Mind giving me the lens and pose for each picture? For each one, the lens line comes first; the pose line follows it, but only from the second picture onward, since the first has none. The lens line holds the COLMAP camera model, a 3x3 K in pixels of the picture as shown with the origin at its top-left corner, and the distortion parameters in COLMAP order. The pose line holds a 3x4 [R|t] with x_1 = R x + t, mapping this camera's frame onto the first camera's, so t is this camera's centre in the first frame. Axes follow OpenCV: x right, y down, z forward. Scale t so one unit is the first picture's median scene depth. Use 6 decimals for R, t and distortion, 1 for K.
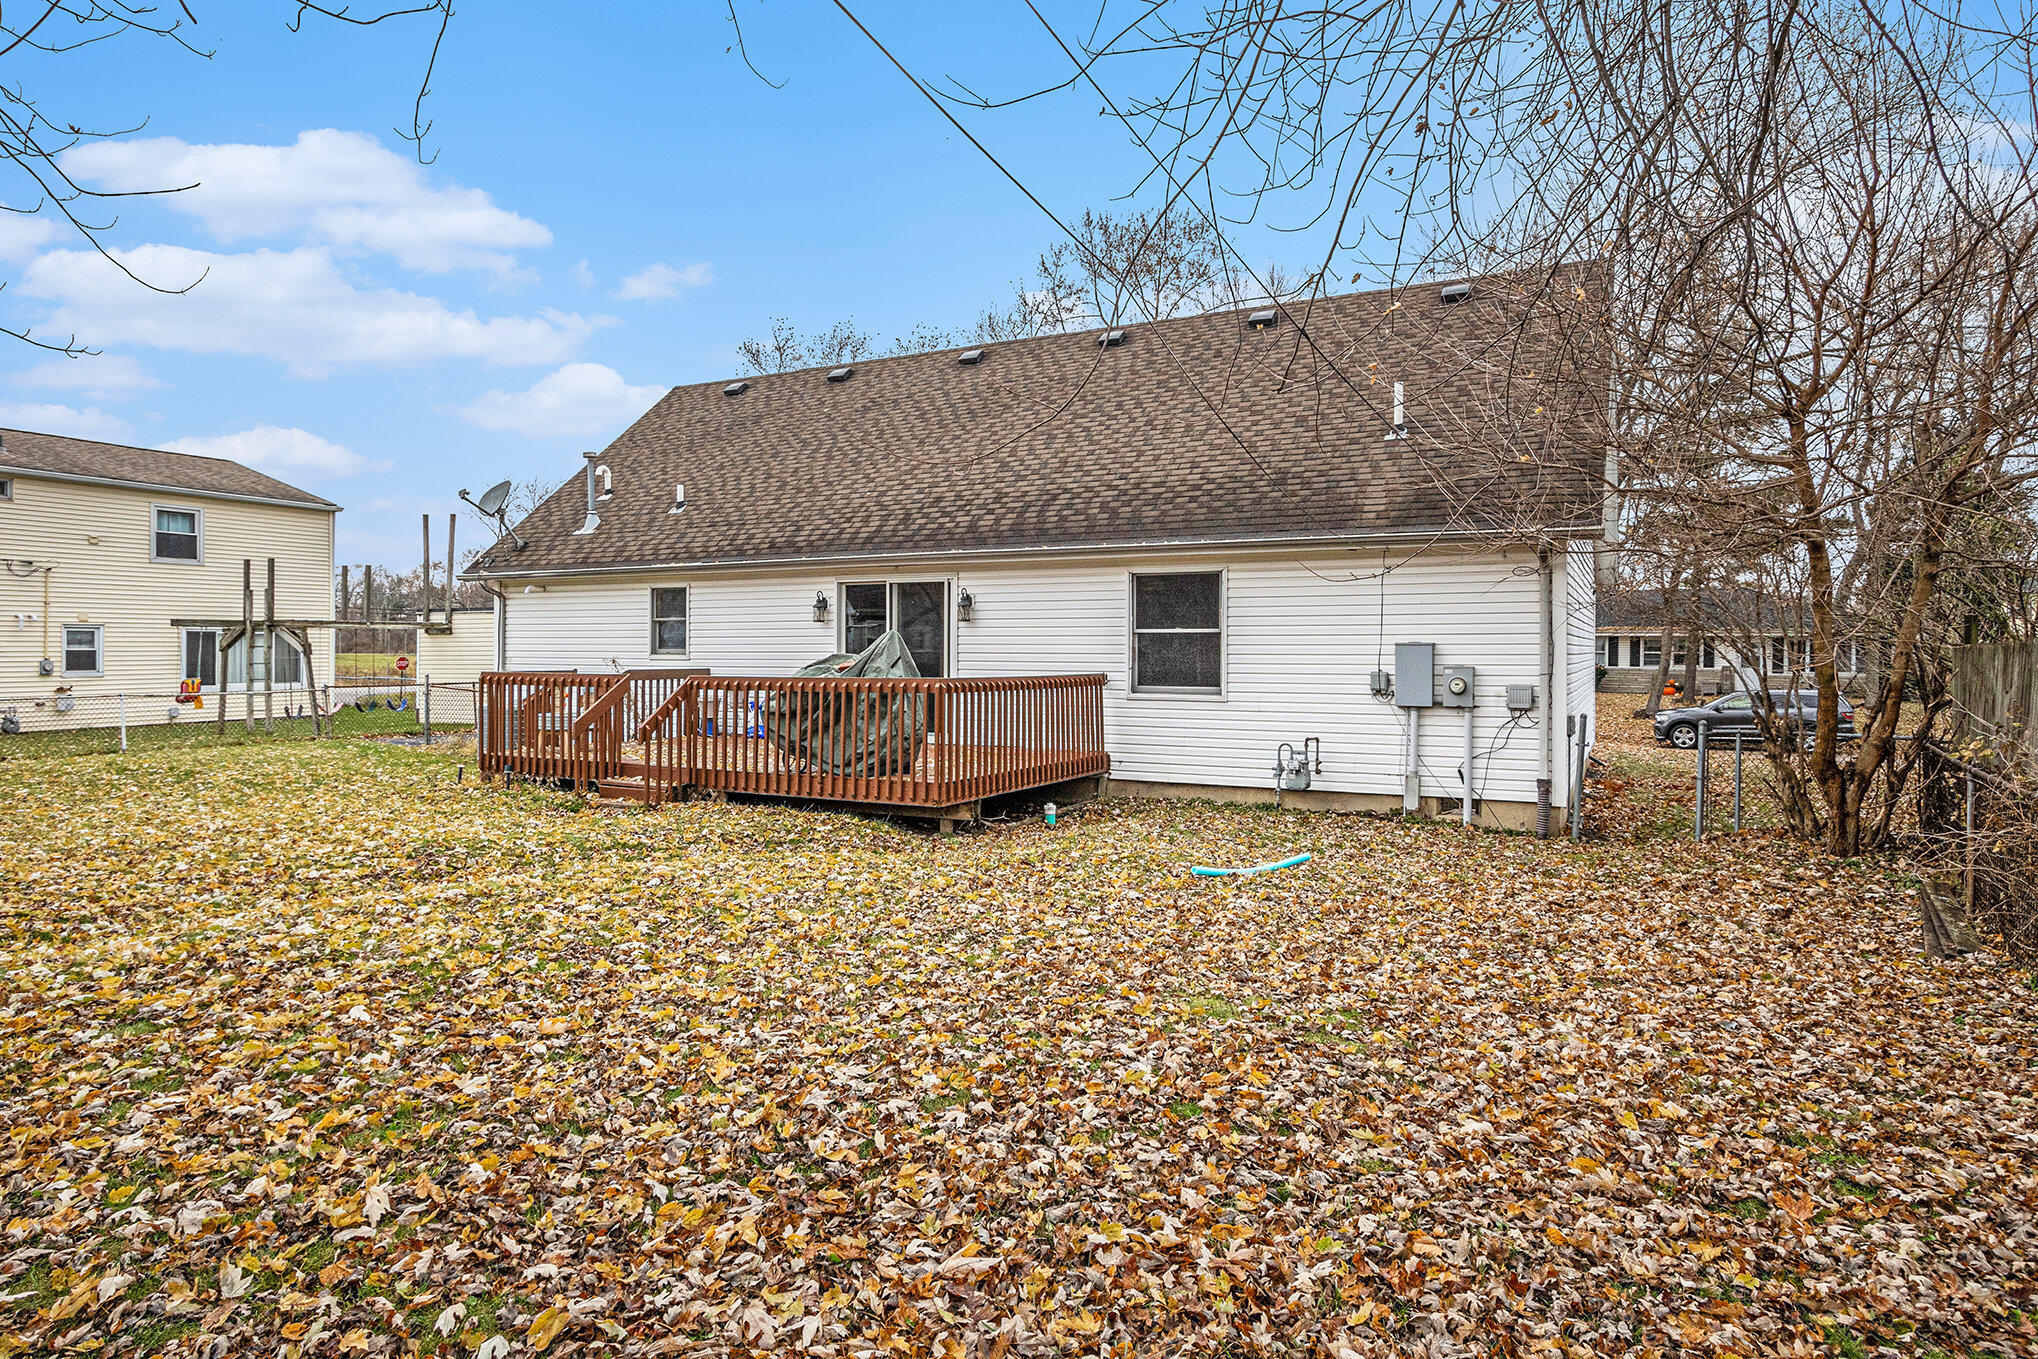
lens RADIAL K [[1088.0, 0, 1024.7], [0, 1088.0, 670.8], [0, 0, 1]] dist [0.019718, 0.000956]
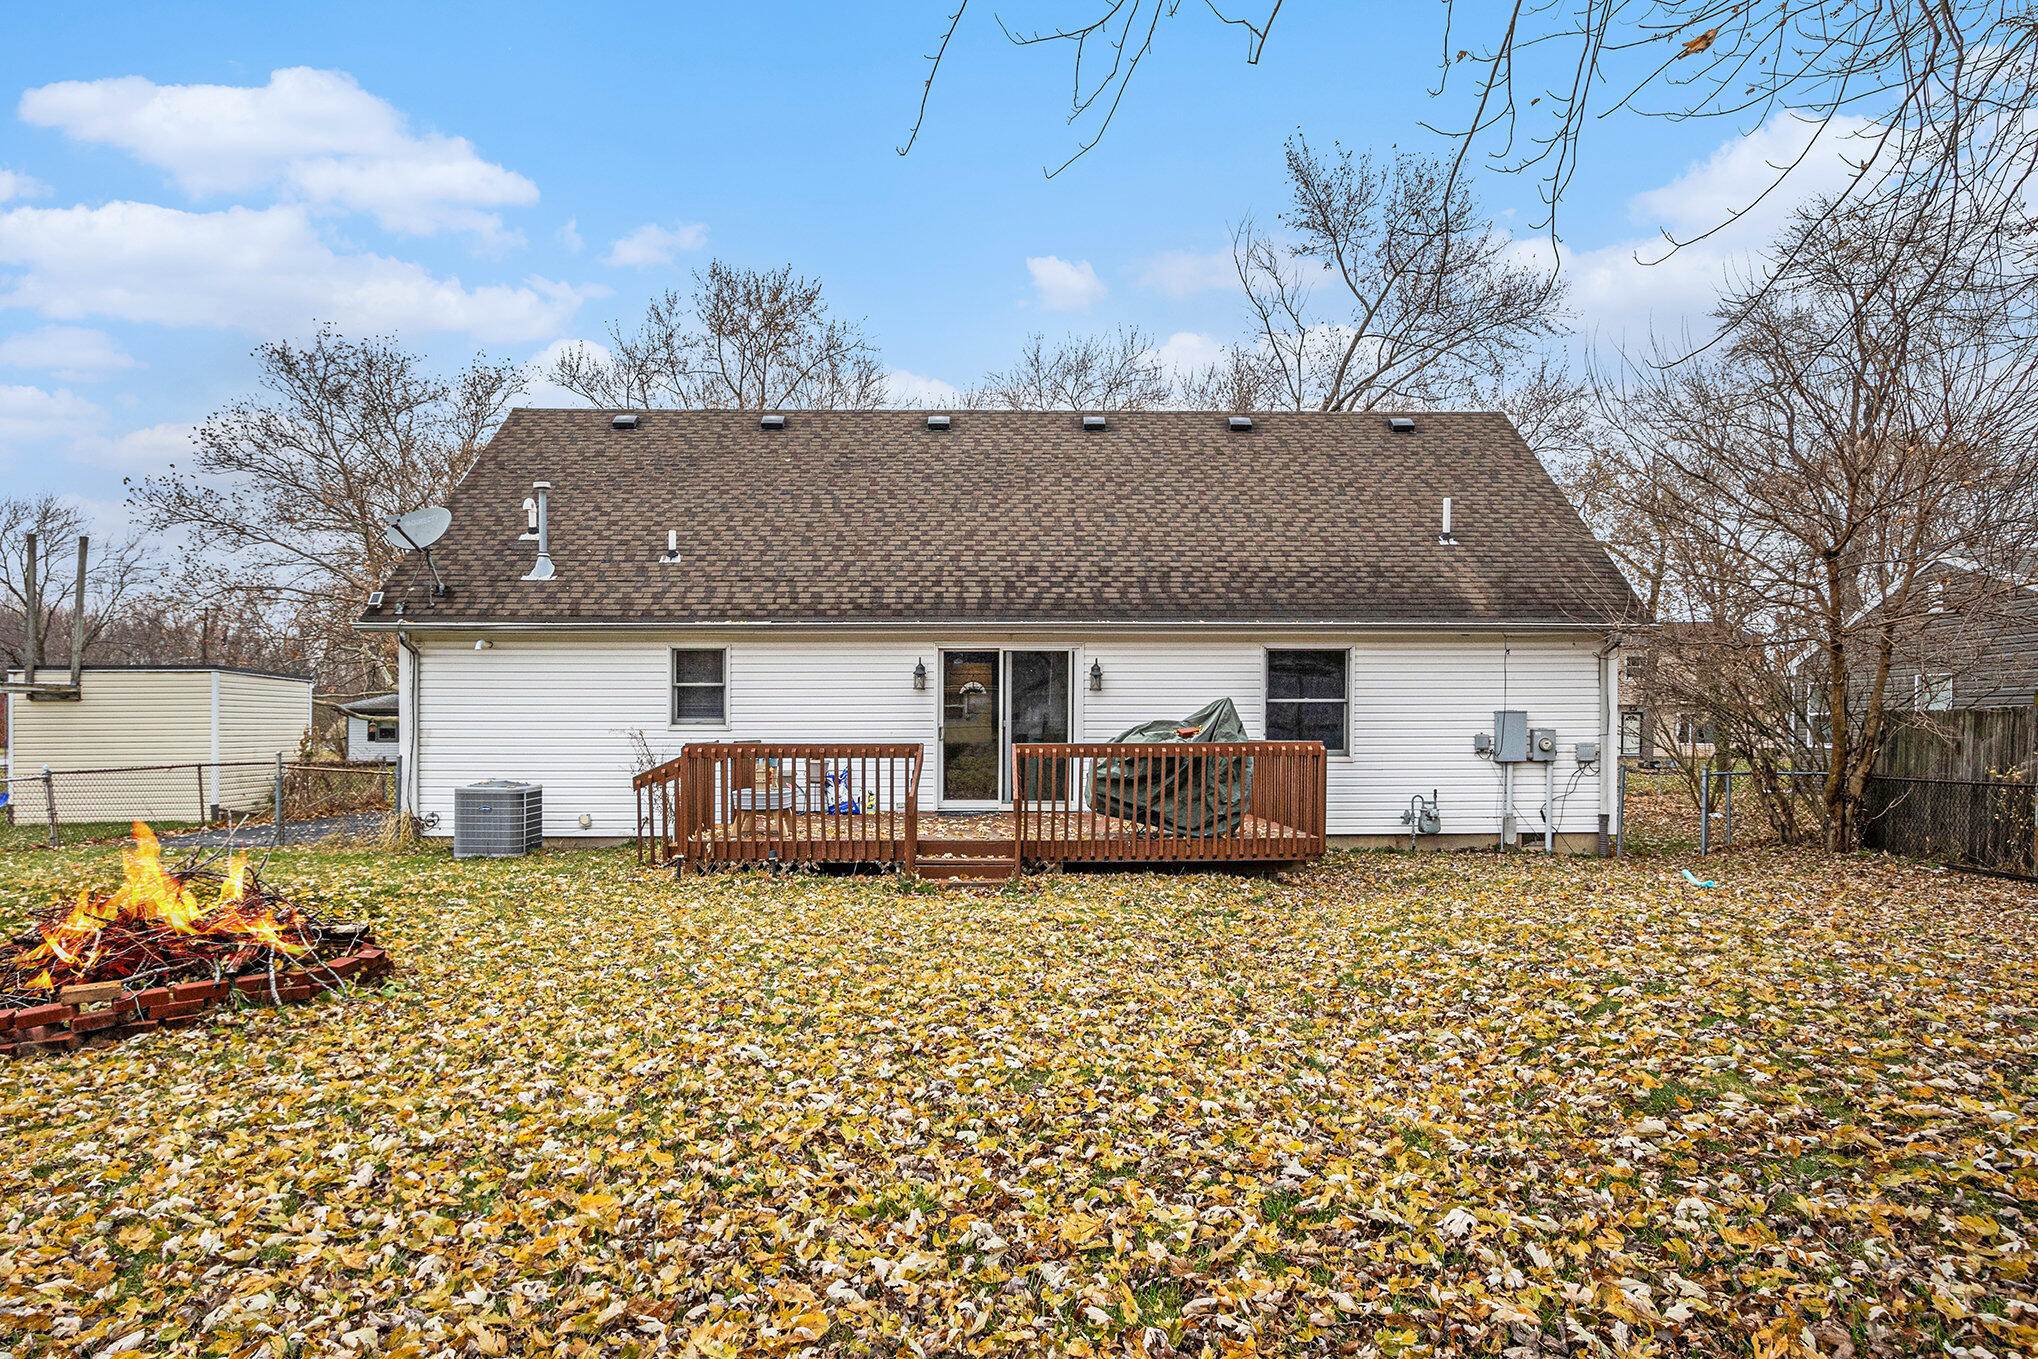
lens RADIAL K [[1187.9, 0, 1021.3], [0, 1187.9, 718.3], [0, 0, 1]] dist [-0.029681, -0.002157]
pose [[0.886441, -0.004178, 0.462822, -0.678271], [0.012965, 0.999791, -0.015807, -0.002525], [-0.462659, 0.020012, 0.886310, 0.048153]]
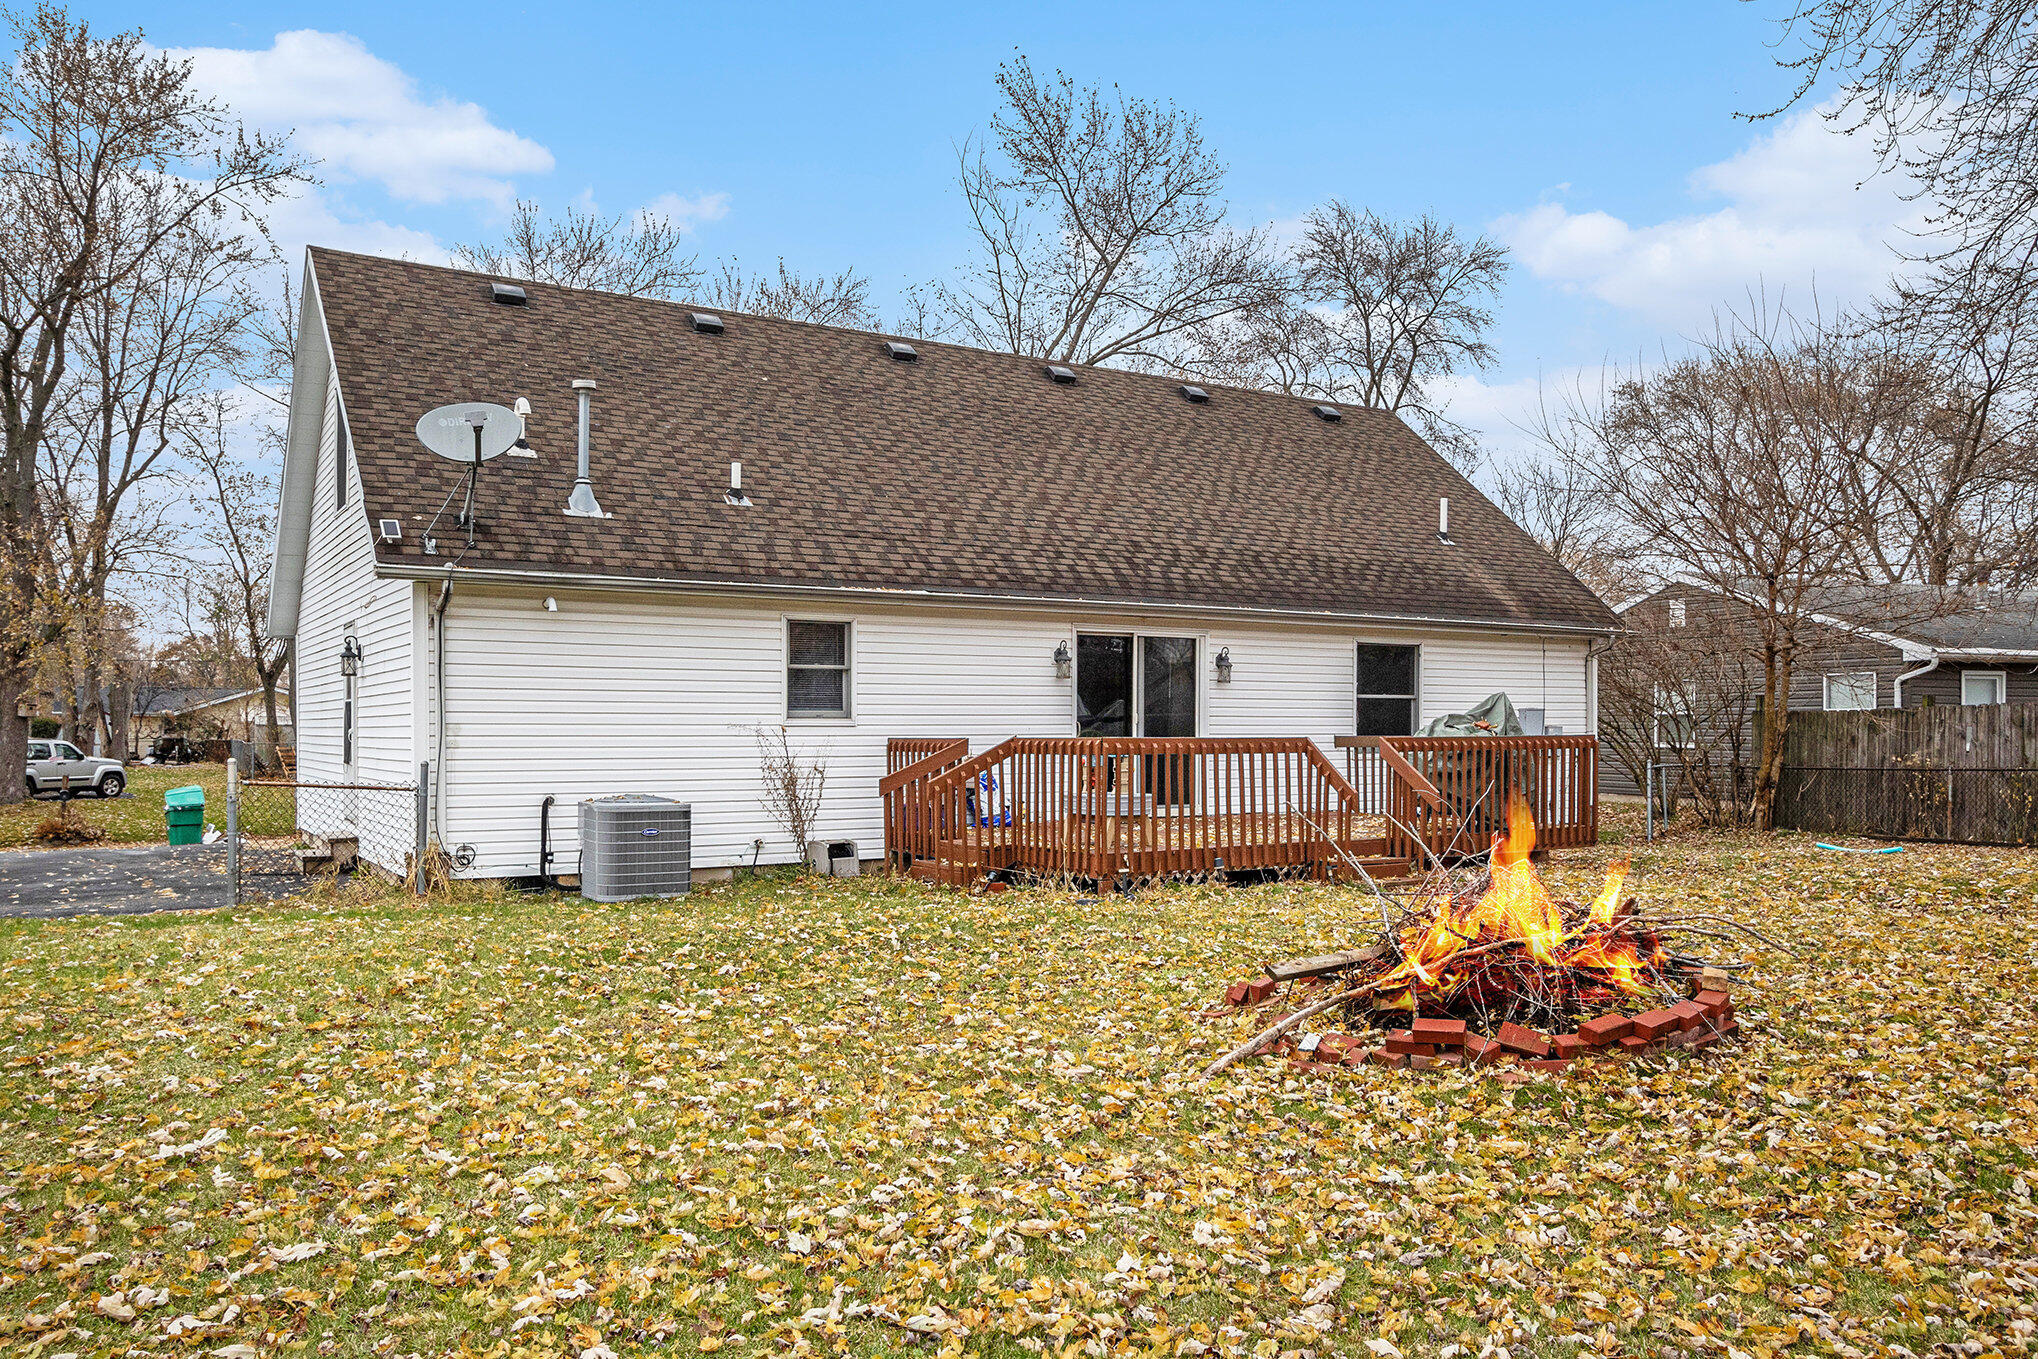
lens RADIAL K [[1530.2, 0, 1016.7], [0, 1530.2, 693.4], [0, 0, 1]] dist [-0.007811, 0.000085]
pose [[0.520907, 0.012386, 0.853524, -1.362926], [0.015625, 0.999589, -0.024042, -0.007421], [-0.853470, 0.025860, 0.520499, 0.500471]]
